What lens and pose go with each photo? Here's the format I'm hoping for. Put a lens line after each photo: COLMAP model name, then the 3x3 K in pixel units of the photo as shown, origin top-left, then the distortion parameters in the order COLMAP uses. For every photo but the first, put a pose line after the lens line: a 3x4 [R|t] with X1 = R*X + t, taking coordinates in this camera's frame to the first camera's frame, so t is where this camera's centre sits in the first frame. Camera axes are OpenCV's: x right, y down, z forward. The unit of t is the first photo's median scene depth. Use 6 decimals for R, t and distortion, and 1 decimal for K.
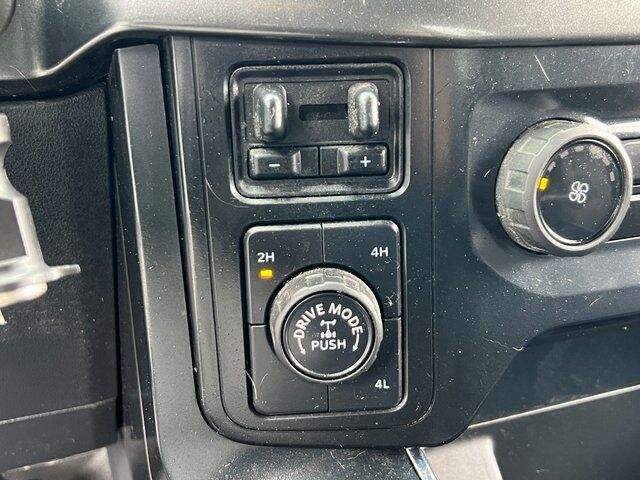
lens RADIAL K [[776.1, 0, 320.1], [0, 776.1, 254.2], [0, 0, 1]] dist [0.014179, 0.012740]
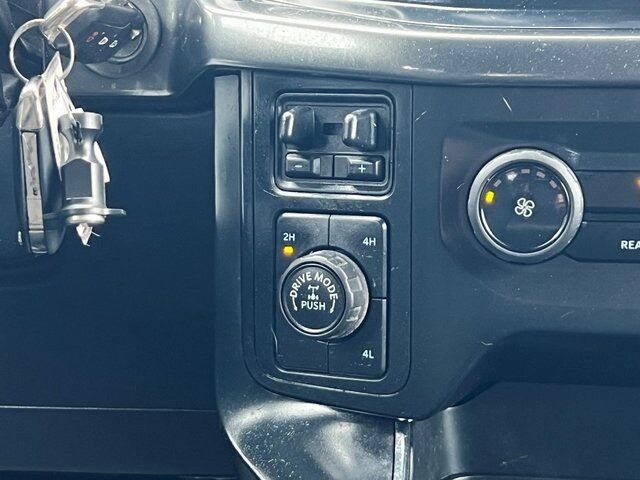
lens RADIAL K [[1440.0, 0, 320.0], [0, 1440.0, 240.0], [0, 0, 1]] dist [0.146846, 0.039006]
pose [[0.865692, 0.091443, -0.492154, 1.187324], [-0.157598, 0.982964, -0.094575, 0.234021], [0.475121, 0.159435, 0.865356, -1.082992]]
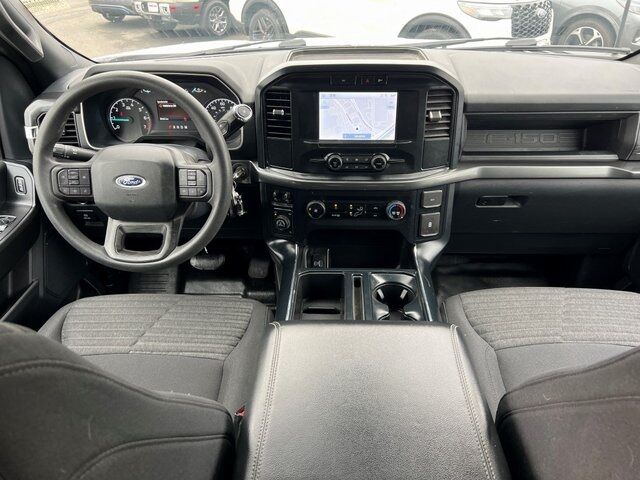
lens RADIAL K [[498.3, 0, 322.1], [0, 498.3, 257.5], [0, 0, 1]] dist [0.001323, -0.001321]
pose [[0.917574, 0.205673, -0.340231, 2.083751], [-0.124621, 0.961451, 0.245116, -0.816958], [0.377529, -0.182513, 0.907833, -3.286184]]
